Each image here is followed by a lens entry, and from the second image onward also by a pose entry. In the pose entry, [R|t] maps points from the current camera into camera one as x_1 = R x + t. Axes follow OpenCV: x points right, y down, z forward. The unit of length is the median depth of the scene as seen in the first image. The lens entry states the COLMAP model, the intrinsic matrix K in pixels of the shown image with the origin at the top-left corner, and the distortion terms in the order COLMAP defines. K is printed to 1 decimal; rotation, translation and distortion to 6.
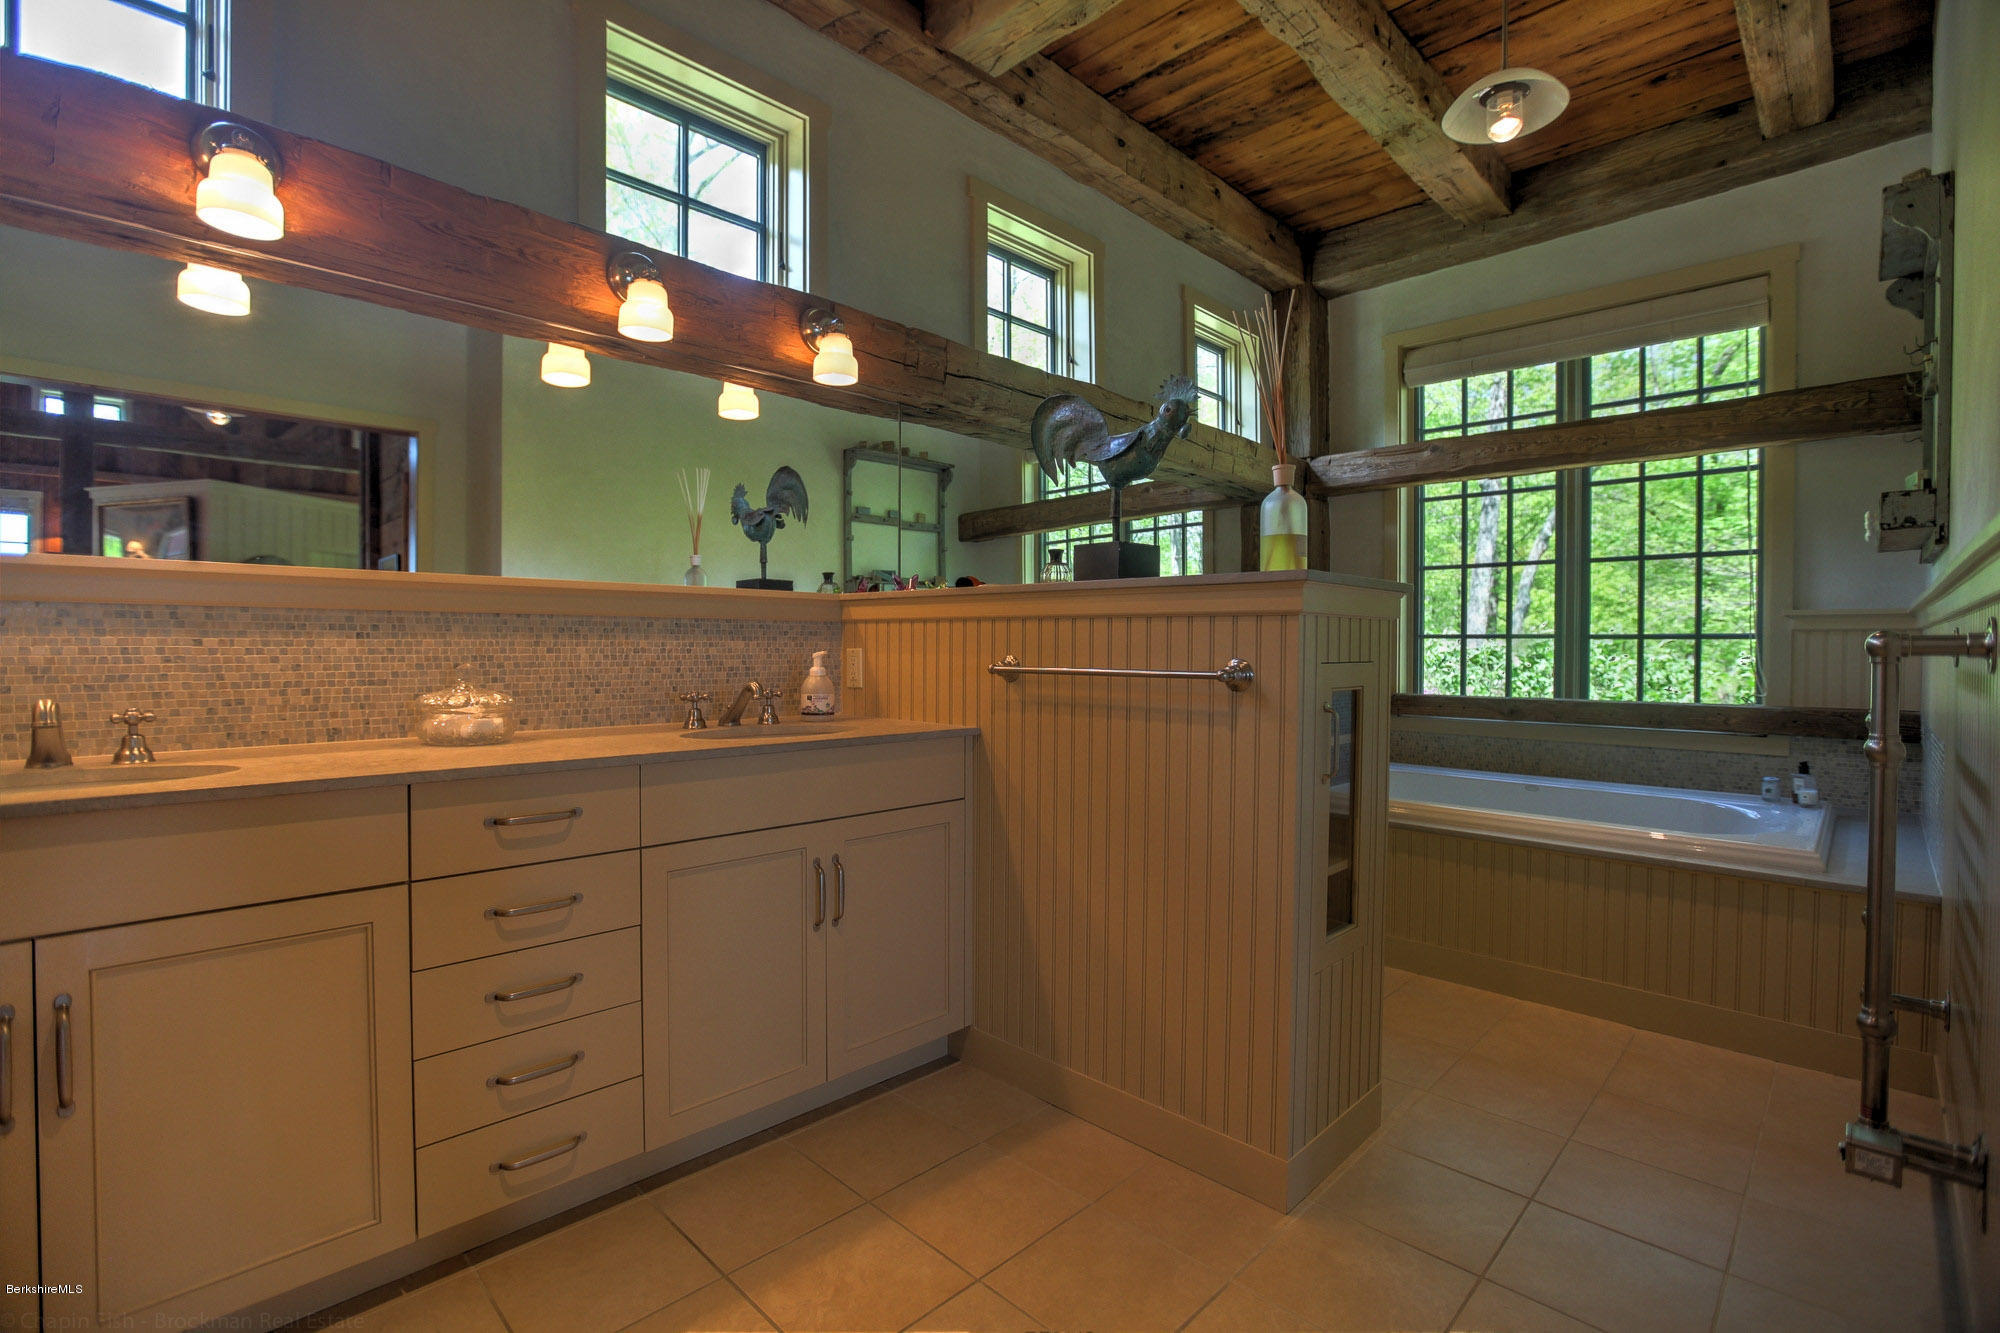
lens RADIAL K [[907.1, 0, 991.7], [0, 907.1, 656.9], [0, 0, 1]] dist [-0.019074, 0.000629]
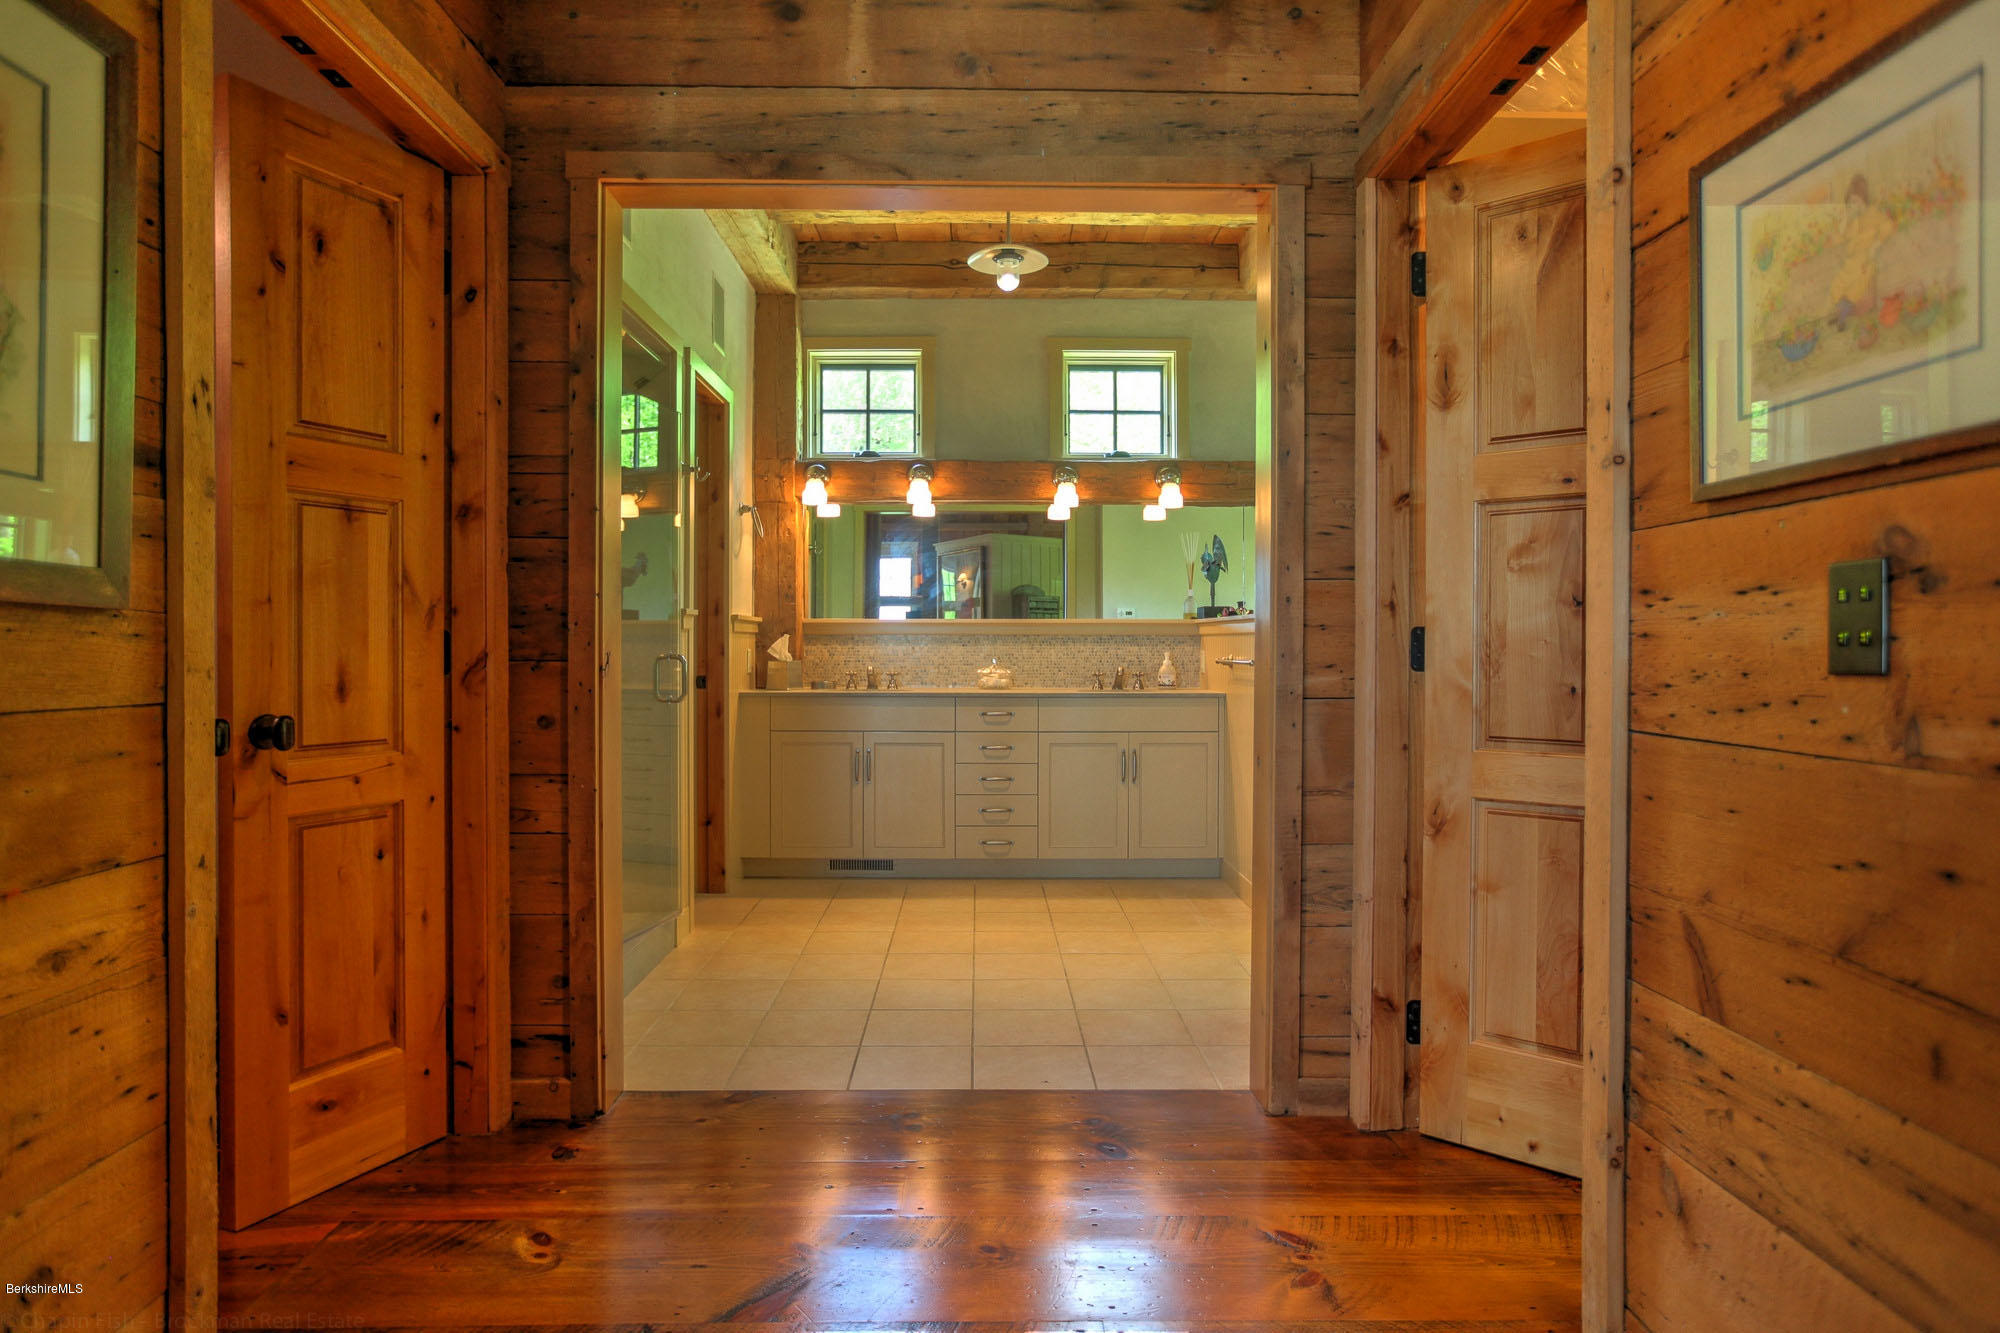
lens RADIAL K [[1163.8, 0, 999.9], [0, 1163.8, 660.4], [0, 0, 1]] dist [0.000335, 0.000005]
pose [[0.725406, 0.004049, -0.688309, 1.371013], [-0.007780, 0.999967, -0.002317, 0.021361], [0.688277, 0.007035, 0.725414, -1.092140]]
